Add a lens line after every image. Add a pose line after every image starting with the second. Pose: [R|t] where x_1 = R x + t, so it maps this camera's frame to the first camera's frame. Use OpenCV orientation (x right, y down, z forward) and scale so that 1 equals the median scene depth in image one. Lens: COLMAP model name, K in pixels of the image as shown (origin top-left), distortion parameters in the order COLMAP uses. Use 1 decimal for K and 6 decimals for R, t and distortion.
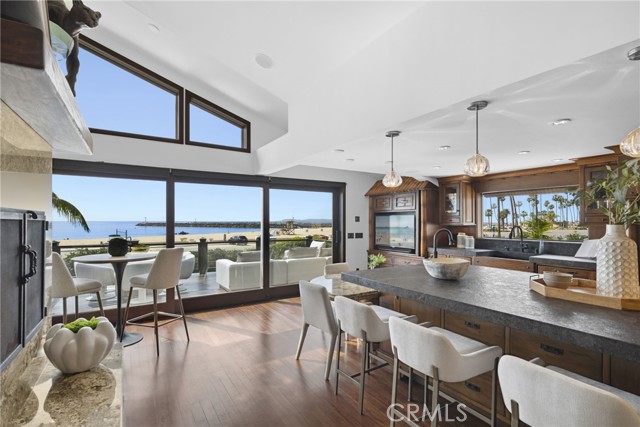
lens RADIAL K [[319.1, 0, 320.4], [0, 319.1, 216.9], [0, 0, 1]] dist [0.010562, -0.000552]
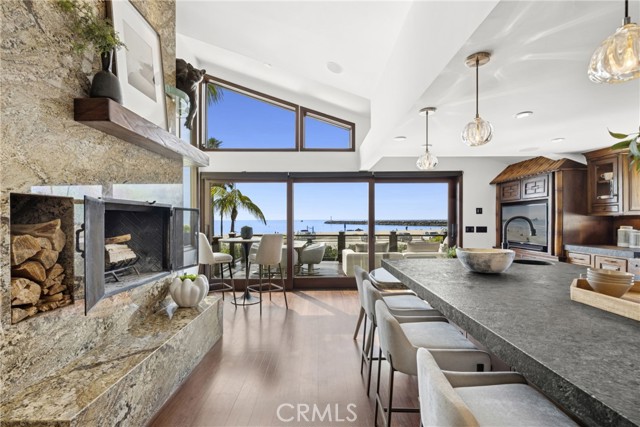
lens RADIAL K [[303.4, 0, 306.9], [0, 303.4, 217.8], [0, 0, 1]] dist [0.001294, 0.000290]
pose [[0.835899, -0.006675, -0.548843, 0.210472], [0.011228, 0.999925, 0.004941, 0.019452], [0.548769, -0.010292, 0.835911, 0.039510]]
